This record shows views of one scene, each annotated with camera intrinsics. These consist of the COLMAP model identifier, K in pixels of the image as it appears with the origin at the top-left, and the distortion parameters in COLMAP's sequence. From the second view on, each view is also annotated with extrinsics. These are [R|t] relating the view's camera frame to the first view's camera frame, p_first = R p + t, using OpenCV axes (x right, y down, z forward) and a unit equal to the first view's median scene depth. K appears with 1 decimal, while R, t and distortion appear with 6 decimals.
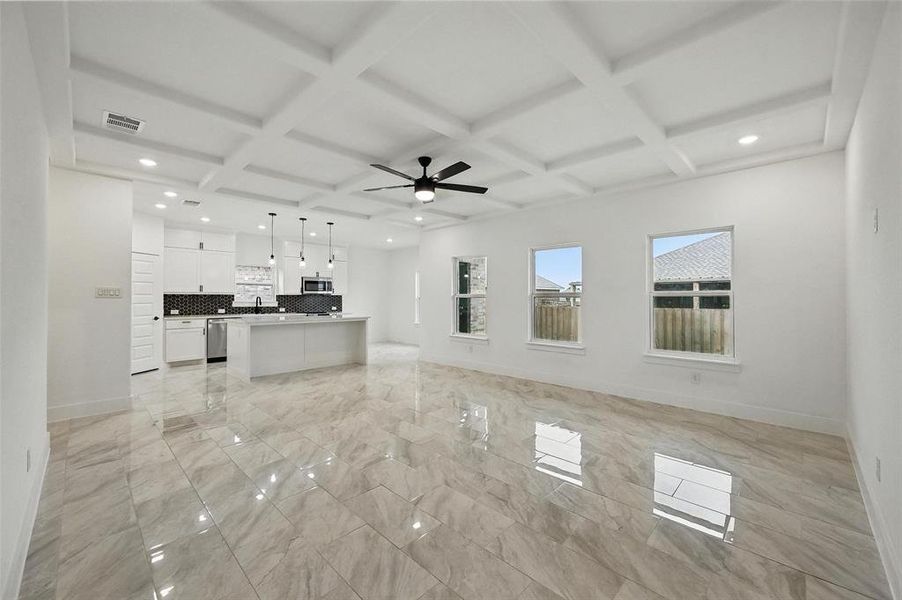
lens RADIAL K [[358.4, 0, 454.4], [0, 358.4, 297.3], [0, 0, 1]] dist [-0.001677, 0.000142]
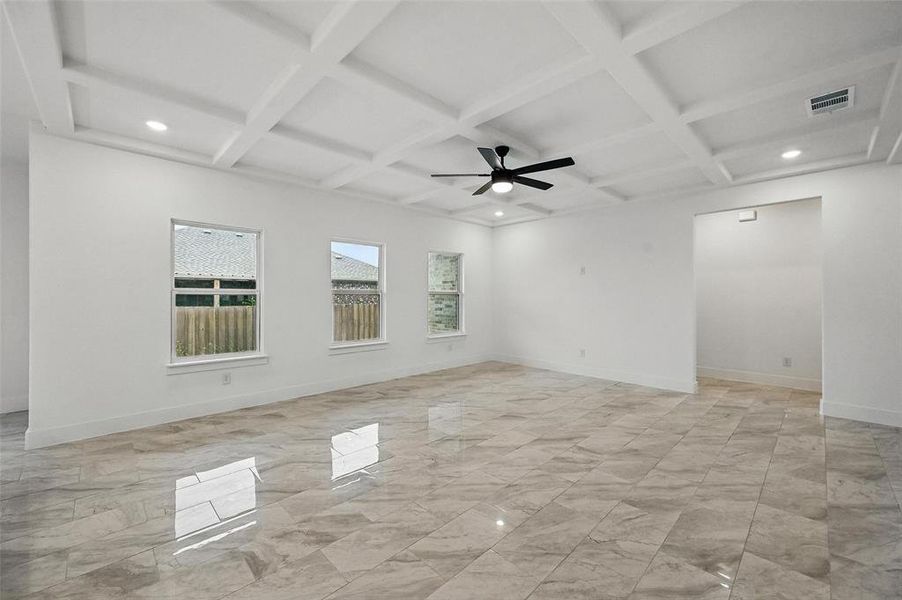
lens RADIAL K [[361.1, 0, 453.3], [0, 361.1, 295.8], [0, 0, 1]] dist [0.003873, 0.000076]
pose [[0.030713, 0.000776, 0.999528, -0.472718], [-0.003007, 0.999995, -0.000684, 0.000840], [-0.999524, -0.002985, 0.030716, 0.497431]]
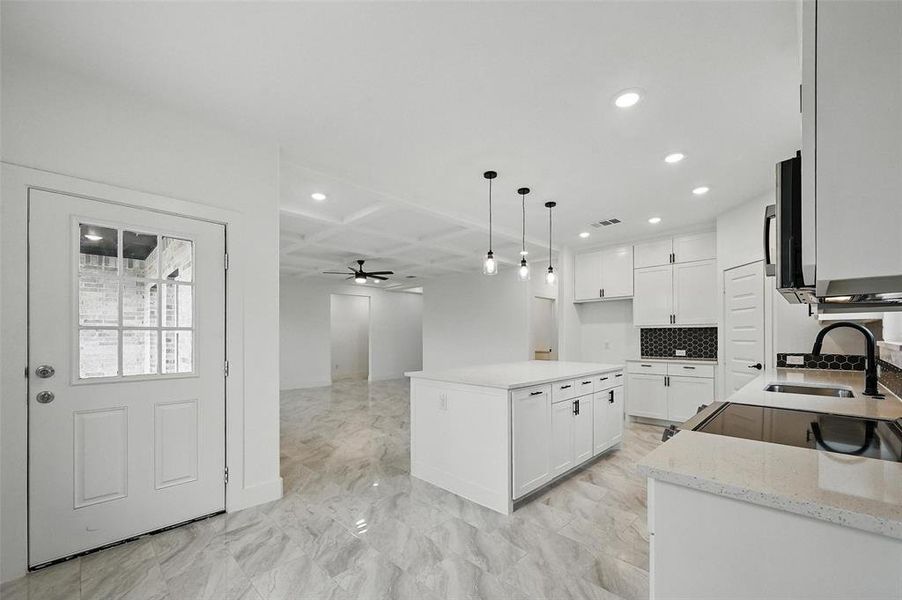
lens RADIAL K [[368.3, 0, 457.2], [0, 368.3, 335.1], [0, 0, 1]] dist [-0.000967, -0.000006]
pose [[-0.999978, 0.001078, 0.006602, -0.275183], [0.001038, 0.999980, -0.006159, 0.007662], [-0.006609, -0.006152, -0.999959, 1.335883]]
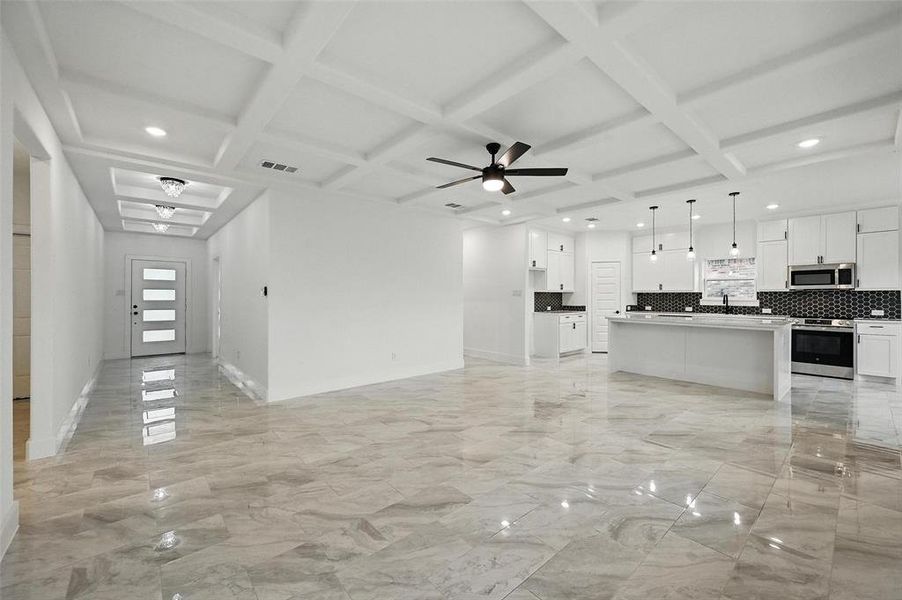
lens RADIAL K [[358.4, 0, 454.4], [0, 358.4, 297.3], [0, 0, 1]] dist [-0.001677, 0.000142]
pose [[-0.084265, 0.001764, -0.996442, 0.386059], [0.004163, 0.999990, 0.001418, 0.001989], [0.996435, -0.004028, -0.084272, 0.443043]]
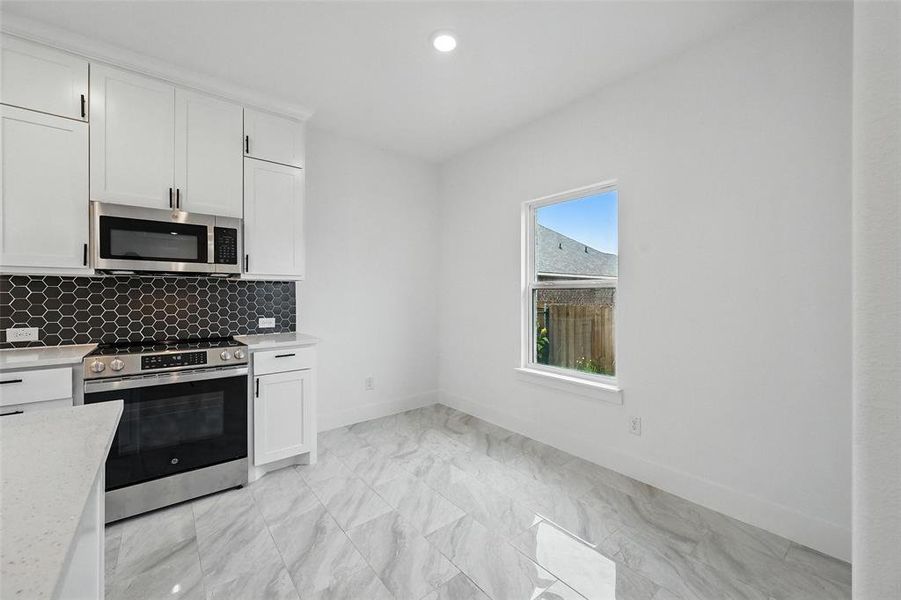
lens RADIAL K [[358.0, 0, 453.9], [0, 358.0, 297.3], [0, 0, 1]] dist [-0.001677, 0.000142]
pose [[0.992849, 0.003096, -0.119338, -0.169468], [-0.002110, 0.999963, 0.008393, 0.006786], [0.119360, -0.008081, 0.992818, 0.883588]]
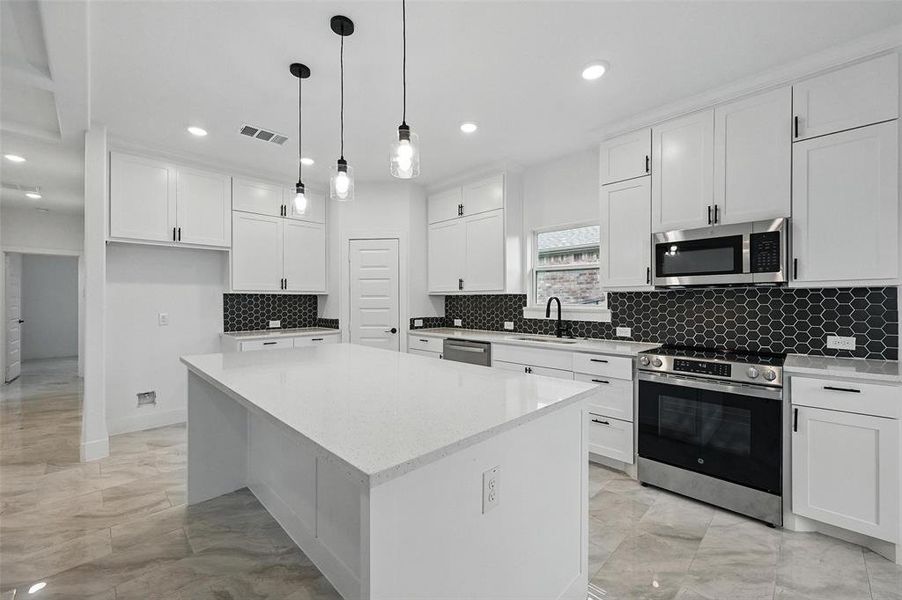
lens RADIAL K [[362.0, 0, 454.7], [0, 362.0, 302.3], [0, 0, 1]] dist [-0.000395, -0.000063]
pose [[-0.010897, 0.002054, -0.999939, -0.114697], [0.004330, 0.999989, 0.002007, 0.002793], [0.999931, -0.004308, -0.010906, 0.929249]]
